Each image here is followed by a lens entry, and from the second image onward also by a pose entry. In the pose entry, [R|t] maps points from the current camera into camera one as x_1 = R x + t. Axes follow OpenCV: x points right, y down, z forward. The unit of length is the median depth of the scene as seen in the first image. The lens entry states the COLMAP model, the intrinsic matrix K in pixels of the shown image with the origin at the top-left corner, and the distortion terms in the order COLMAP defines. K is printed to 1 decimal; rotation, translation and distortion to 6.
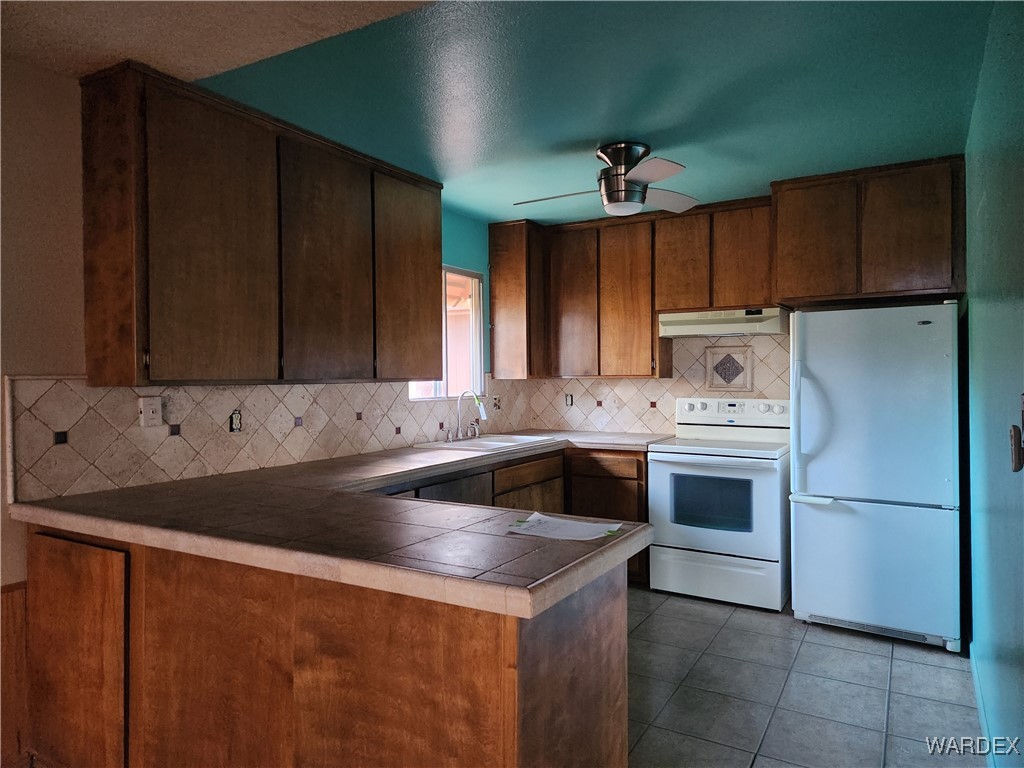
lens RADIAL K [[684.8, 0, 515.0], [0, 684.8, 372.2], [0, 0, 1]] dist [0.080955, -0.069695]
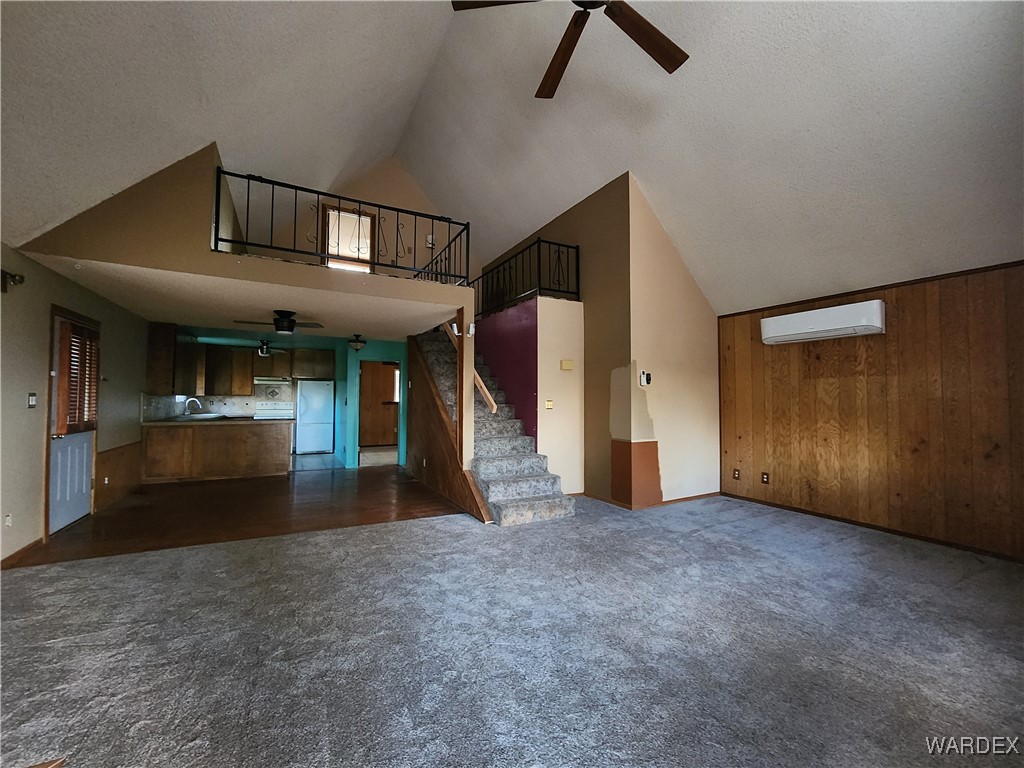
lens RADIAL K [[419.5, 0, 516.2], [0, 419.5, 385.7], [0, 0, 1]] dist [-0.001288, -0.000293]
pose [[0.522404, 0.033886, 0.852025, -0.947074], [-0.013561, 0.999414, -0.031433, 0.006142], [-0.852591, 0.004866, 0.522557, -1.277154]]
